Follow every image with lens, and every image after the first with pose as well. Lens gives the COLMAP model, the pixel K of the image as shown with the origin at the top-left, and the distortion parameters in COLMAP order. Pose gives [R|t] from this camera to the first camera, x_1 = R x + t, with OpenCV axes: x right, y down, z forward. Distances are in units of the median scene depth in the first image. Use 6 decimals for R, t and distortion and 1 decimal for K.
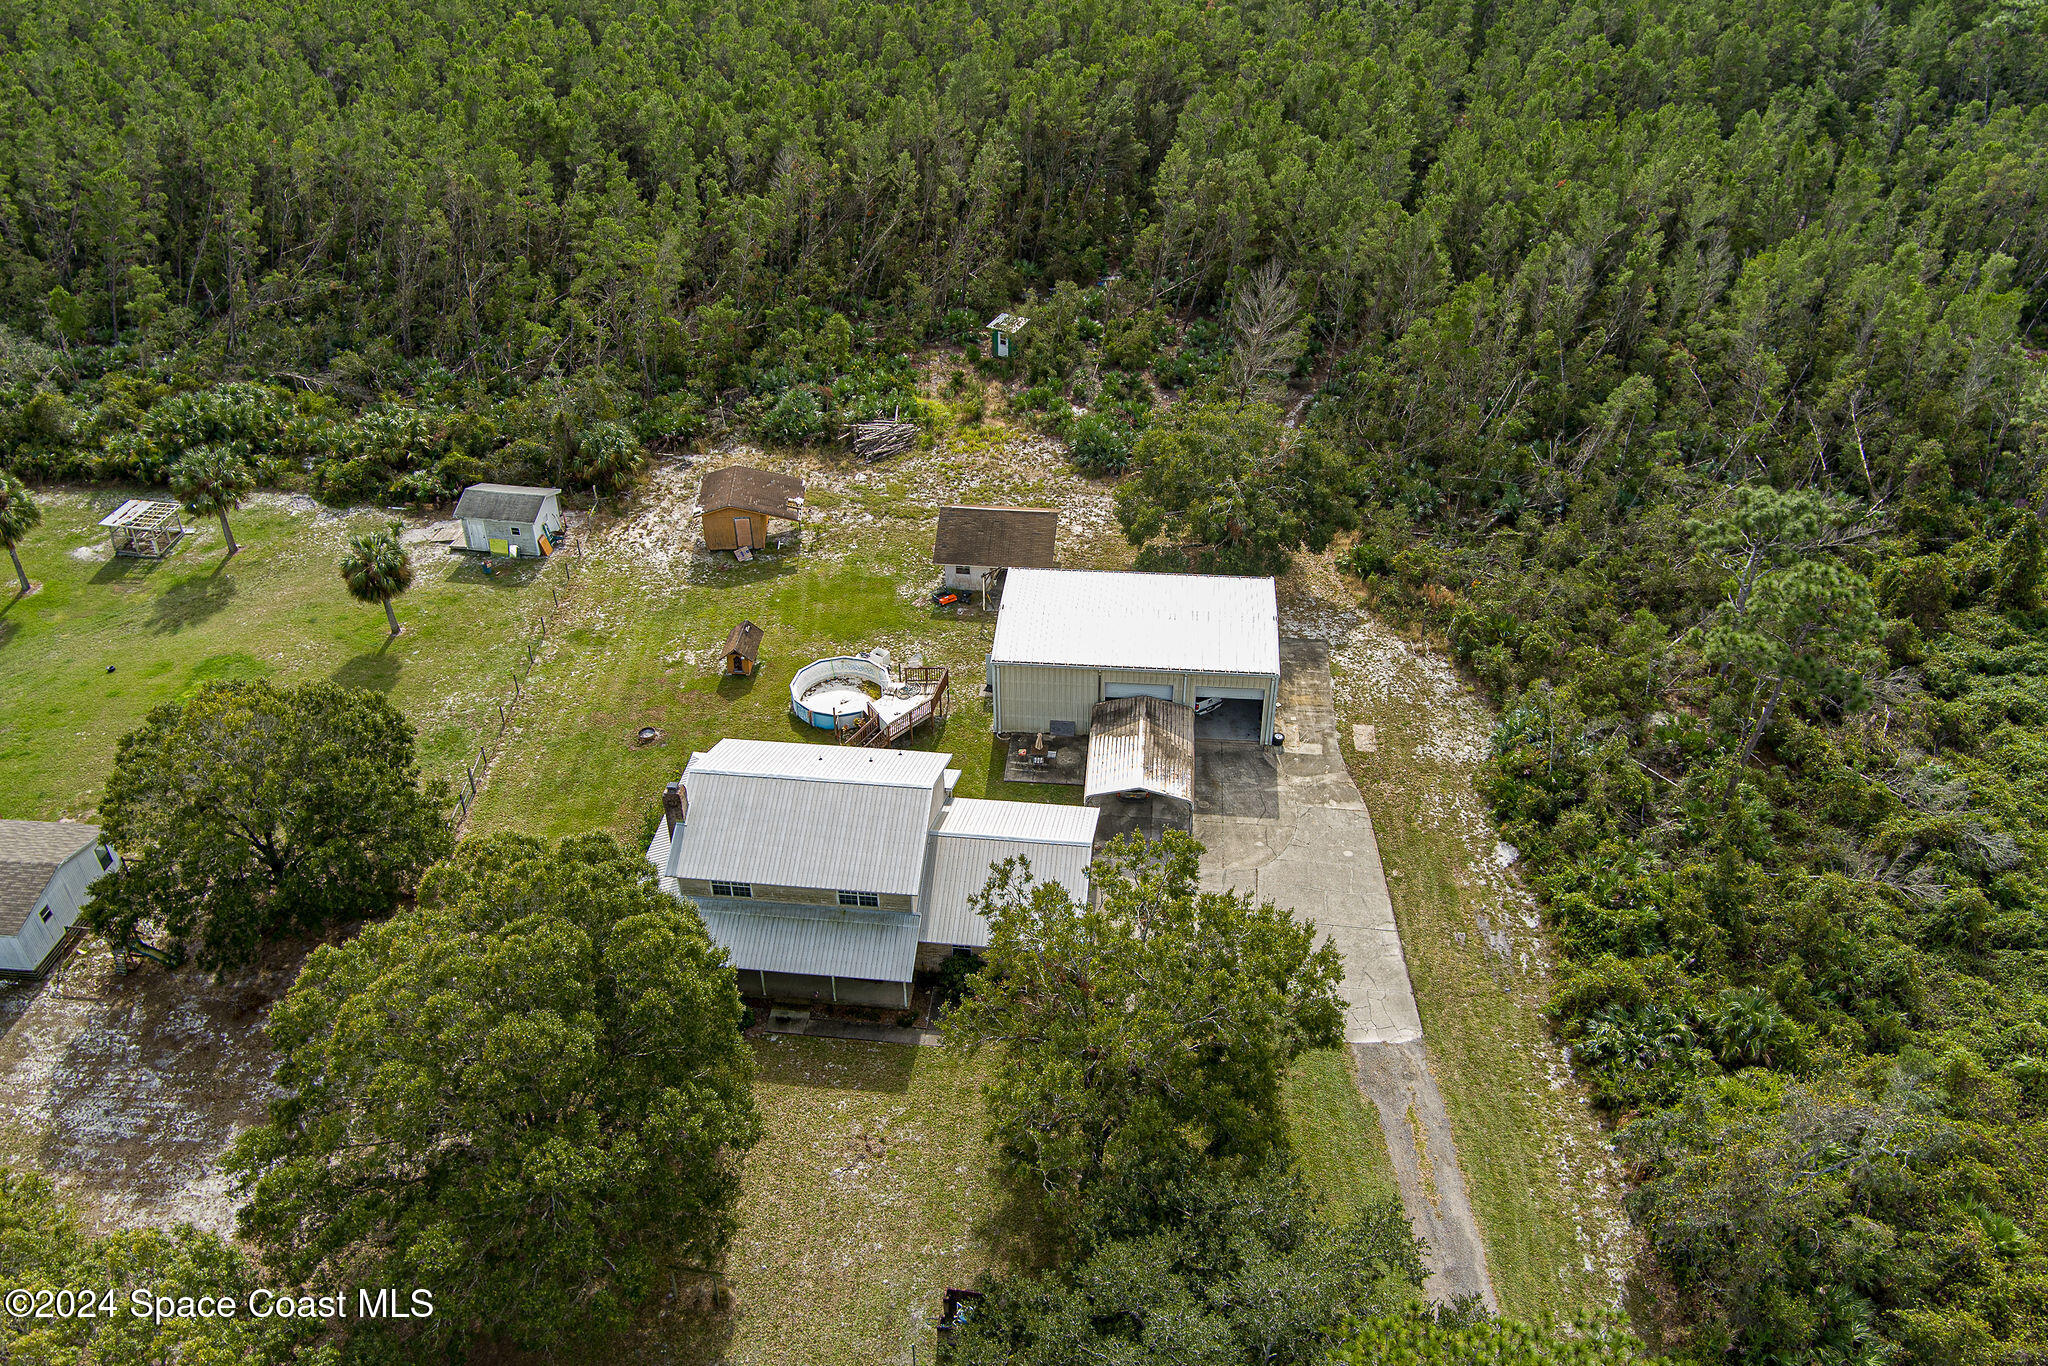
lens RADIAL K [[1635.9, 0, 1013.7], [0, 1635.9, 685.2], [0, 0, 1]] dist [0.006704, -0.000438]
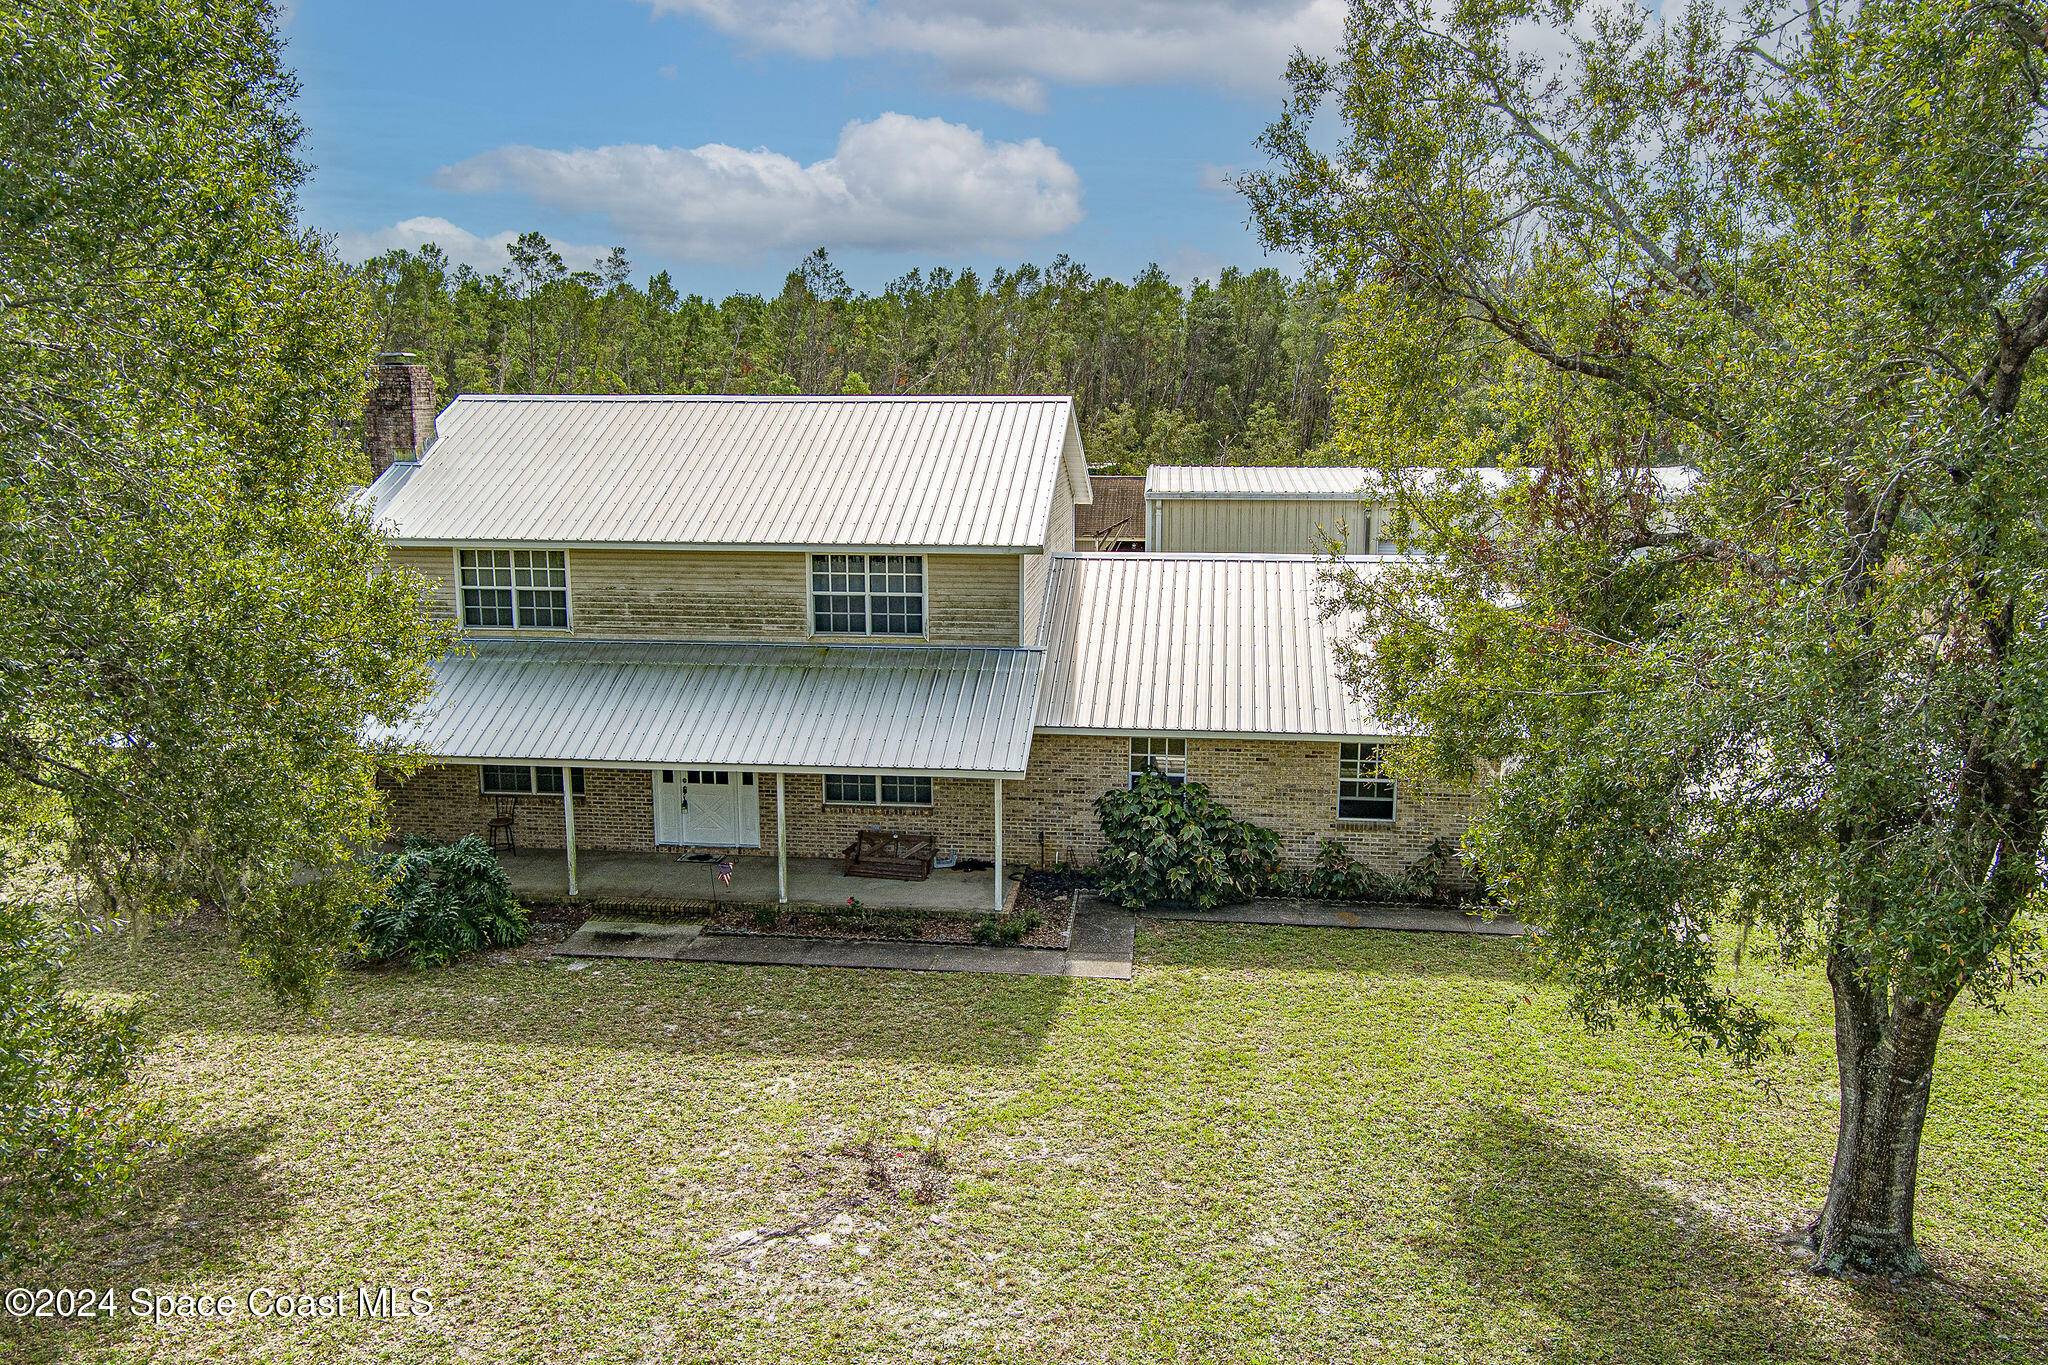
lens RADIAL K [[1608.4, 0, 1019.8], [0, 1608.4, 707.1], [0, 0, 1]] dist [0.010148, -0.003963]
pose [[0.999904, 0.011640, 0.007570, -0.053215], [-0.007308, 0.904768, -0.425841, 0.244314], [-0.011806, 0.425745, 0.904766, 0.570452]]
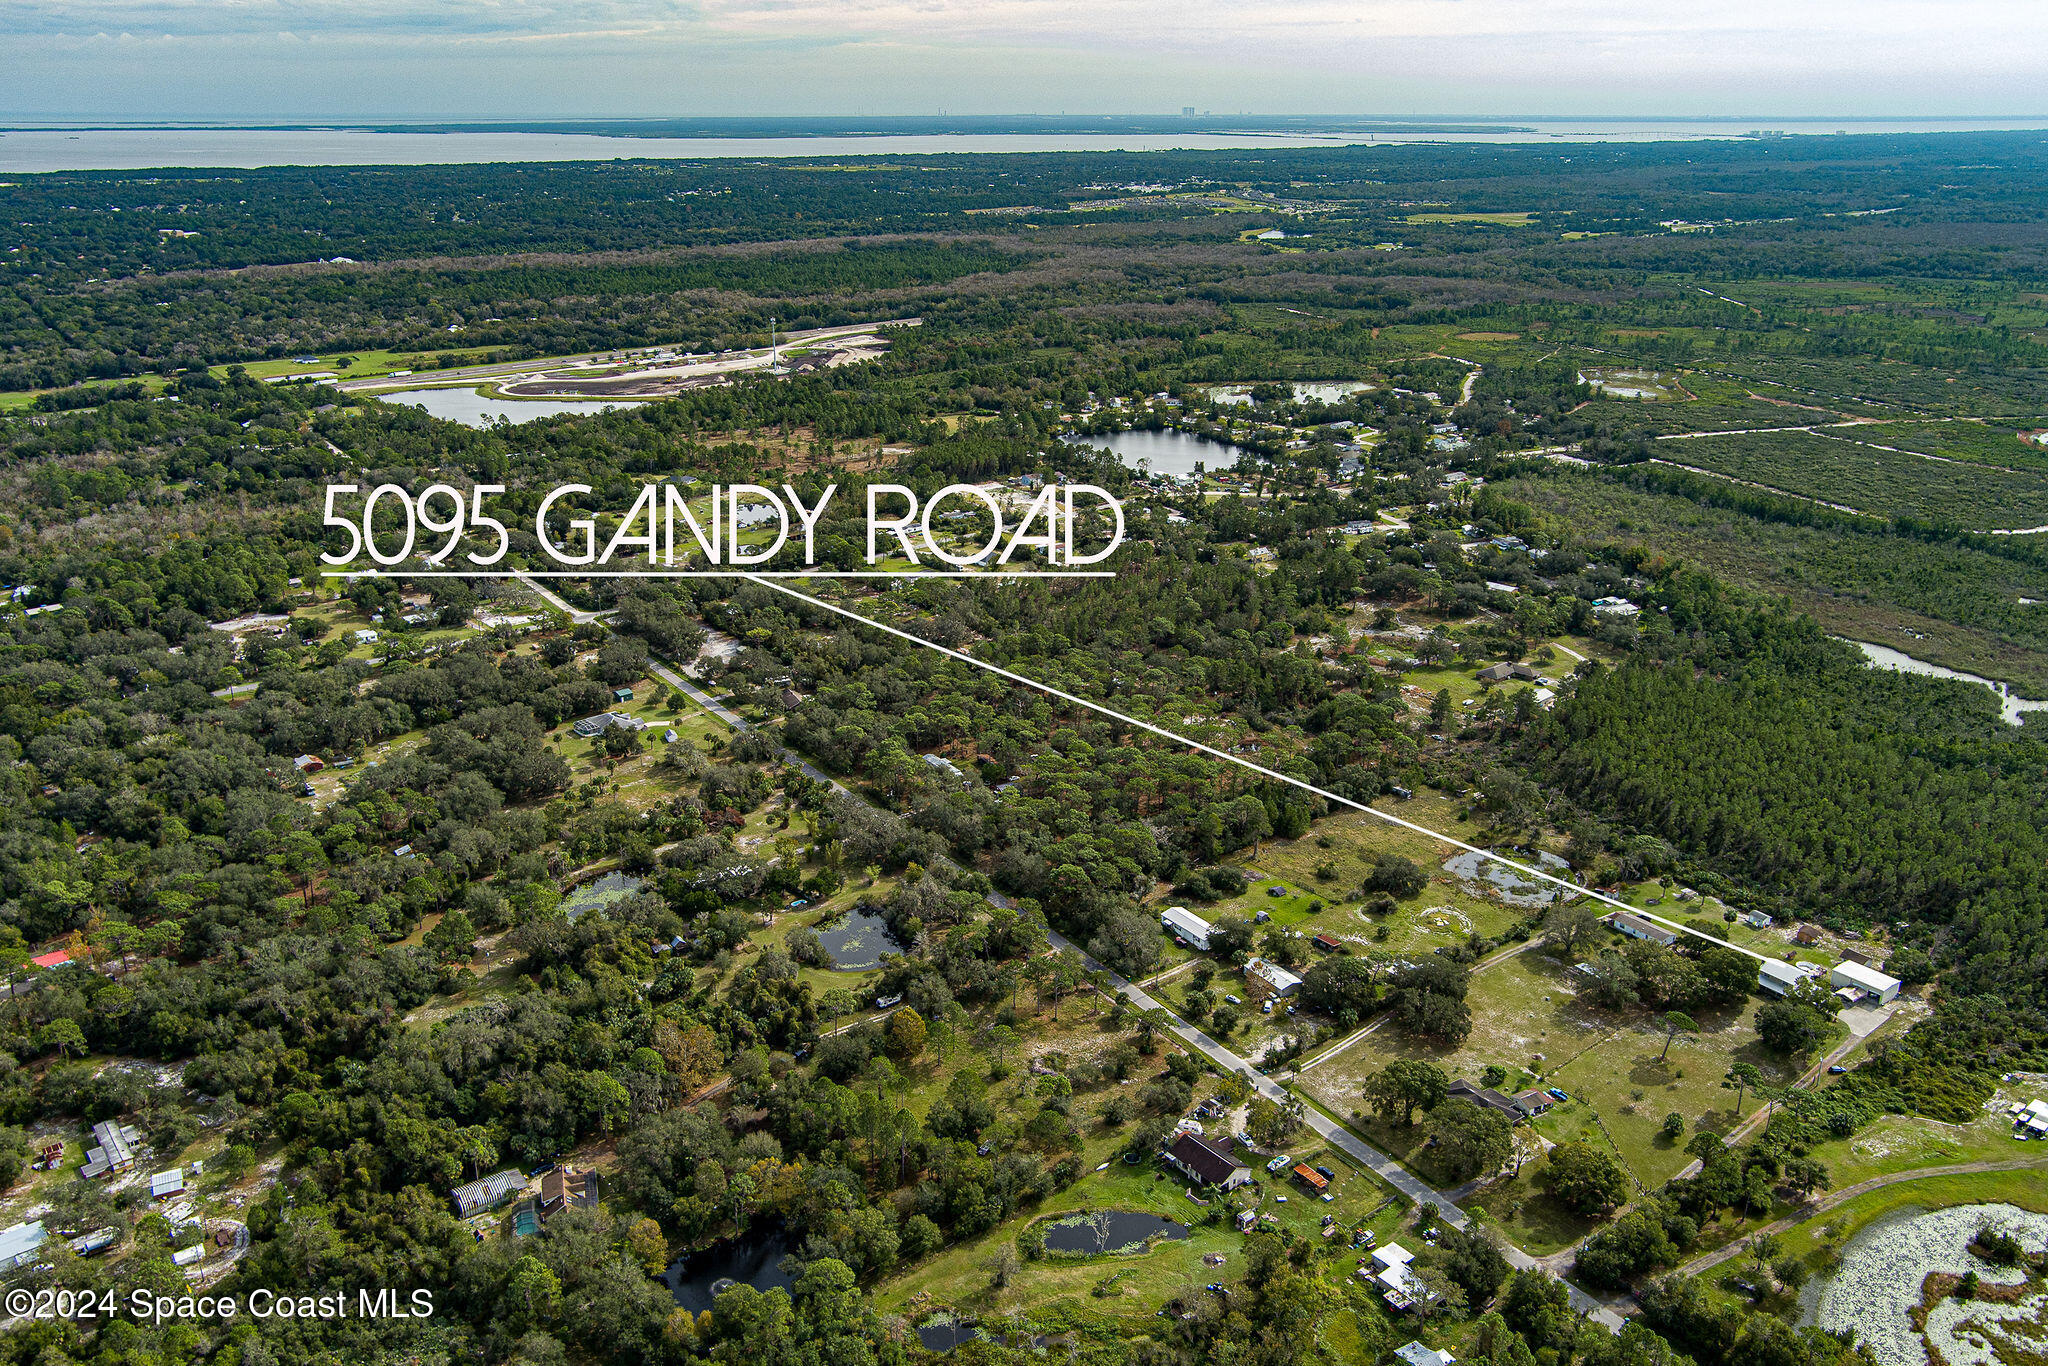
lens RADIAL K [[1635.9, 0, 1013.7], [0, 1635.9, 685.2], [0, 0, 1]] dist [0.006704, -0.000438]
pose [[0.663677, 0.262778, -0.700343, 1.723030], [-0.451021, 0.887507, -0.094404, 0.880904], [0.596751, 0.378523, 0.707537, -4.792674]]
